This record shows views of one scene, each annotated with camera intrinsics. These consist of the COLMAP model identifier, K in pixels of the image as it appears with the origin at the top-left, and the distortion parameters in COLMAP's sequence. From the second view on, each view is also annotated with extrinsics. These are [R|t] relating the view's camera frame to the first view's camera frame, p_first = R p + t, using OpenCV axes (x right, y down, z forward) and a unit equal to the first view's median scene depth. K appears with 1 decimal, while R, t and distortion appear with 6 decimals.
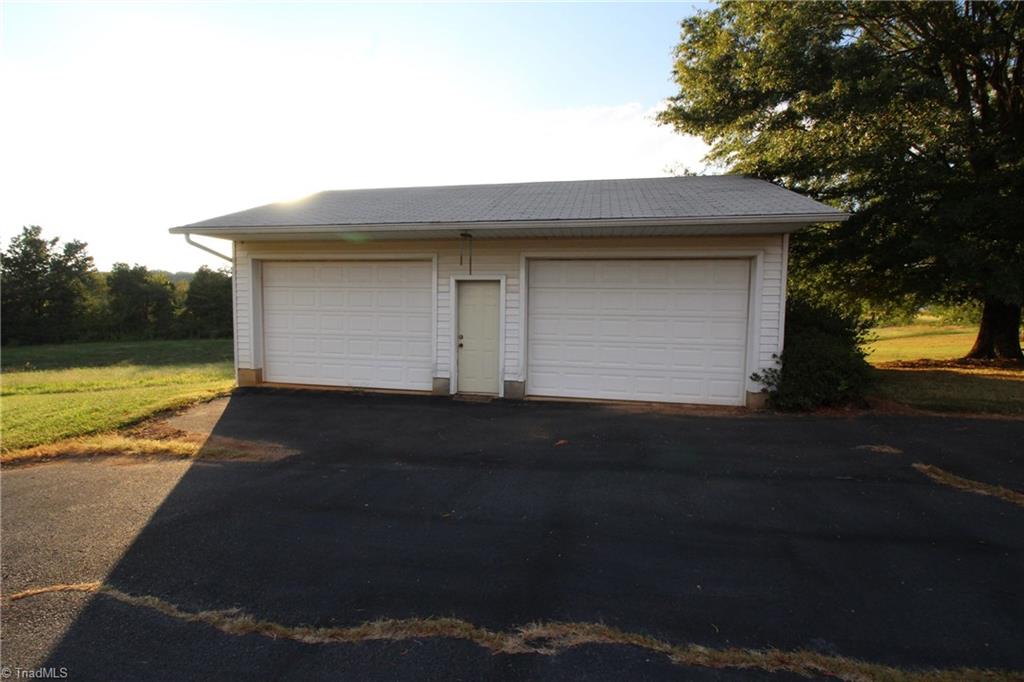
lens RADIAL K [[474.7, 0, 505.7], [0, 474.7, 338.7], [0, 0, 1]] dist [0.008402, -0.017711]
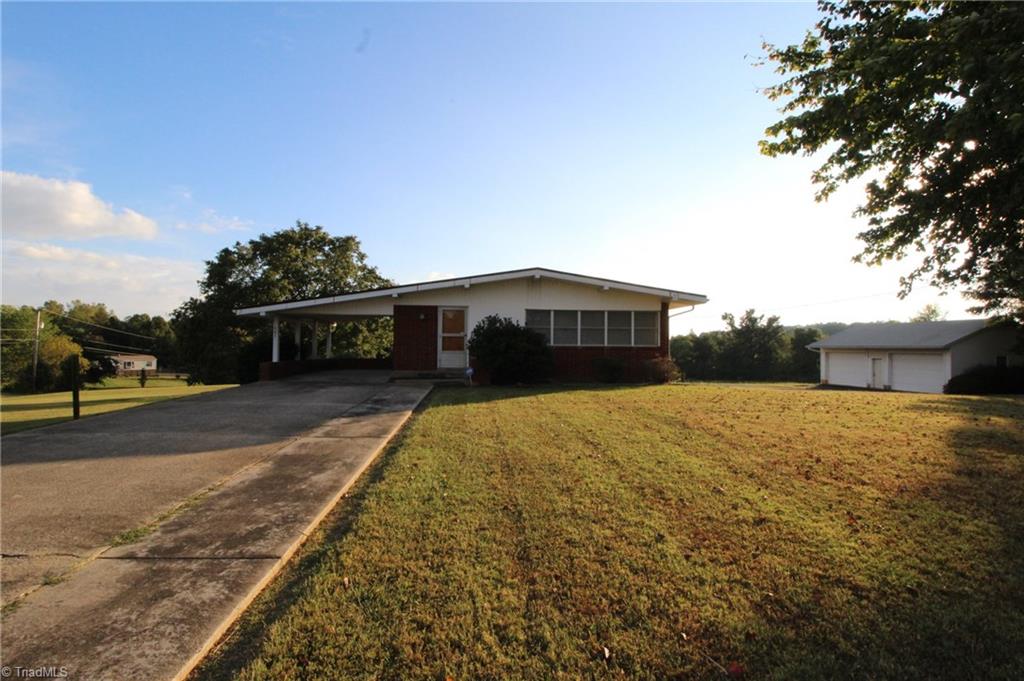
lens RADIAL K [[474.7, 0, 505.7], [0, 474.7, 338.2], [0, 0, 1]] dist [0.008402, -0.017711]
pose [[0.327383, -0.030028, -0.944414, 0.297607], [-0.068340, 0.996125, -0.055362, 0.015178], [0.942417, 0.082666, 0.324062, -0.357536]]
